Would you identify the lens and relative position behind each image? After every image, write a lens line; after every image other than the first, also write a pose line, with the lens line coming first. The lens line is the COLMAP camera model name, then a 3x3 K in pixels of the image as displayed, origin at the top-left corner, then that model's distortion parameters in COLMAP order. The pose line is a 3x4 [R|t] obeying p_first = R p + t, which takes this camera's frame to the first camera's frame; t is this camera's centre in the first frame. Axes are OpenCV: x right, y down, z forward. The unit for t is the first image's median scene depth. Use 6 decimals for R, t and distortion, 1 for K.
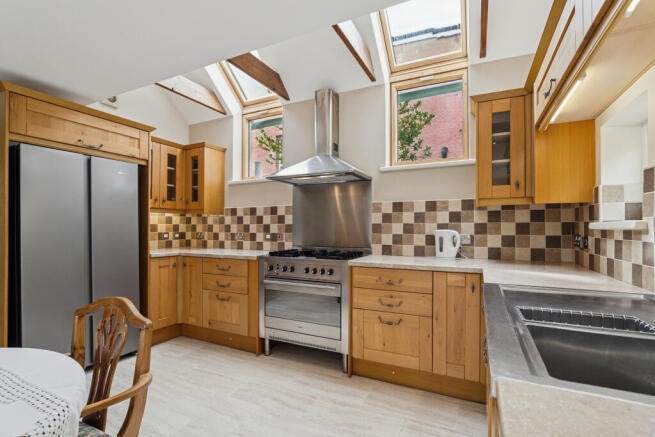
lens RADIAL K [[305.6, 0, 329.5], [0, 305.6, 225.5], [0, 0, 1]] dist [-0.017236, 0.000010]
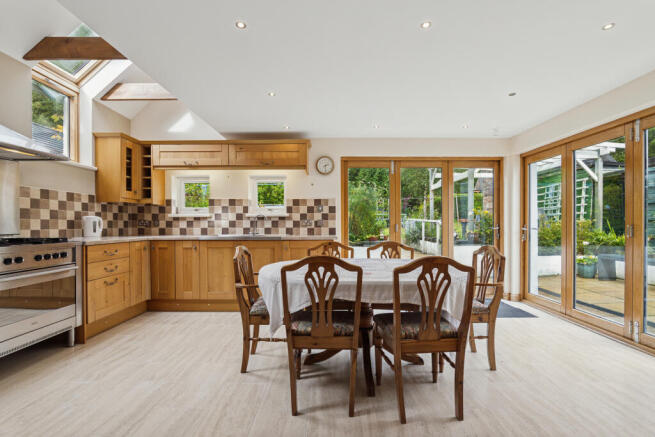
lens RADIAL K [[305.6, 0, 329.5], [0, 305.6, 225.5], [0, 0, 1]] dist [-0.017236, 0.000010]
pose [[-0.434818, -0.004576, 0.900507, -1.315903], [-0.005005, 0.999984, 0.002665, 0.047525], [-0.900505, -0.003348, -0.434834, 0.649082]]
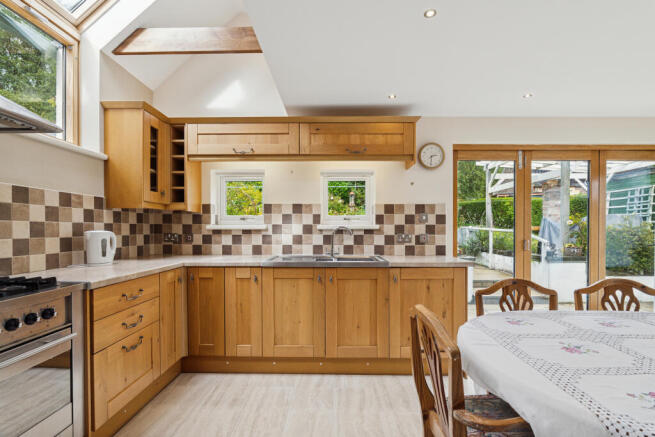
lens RADIAL K [[308.7, 0, 326.5], [0, 308.7, 230.8], [0, 0, 1]] dist [-0.014898, 0.000251]
pose [[-0.417672, -0.007885, 0.908564, -0.680676], [-0.008250, 0.999954, 0.004886, 0.004768], [-0.908560, -0.005455, -0.417718, 0.799160]]
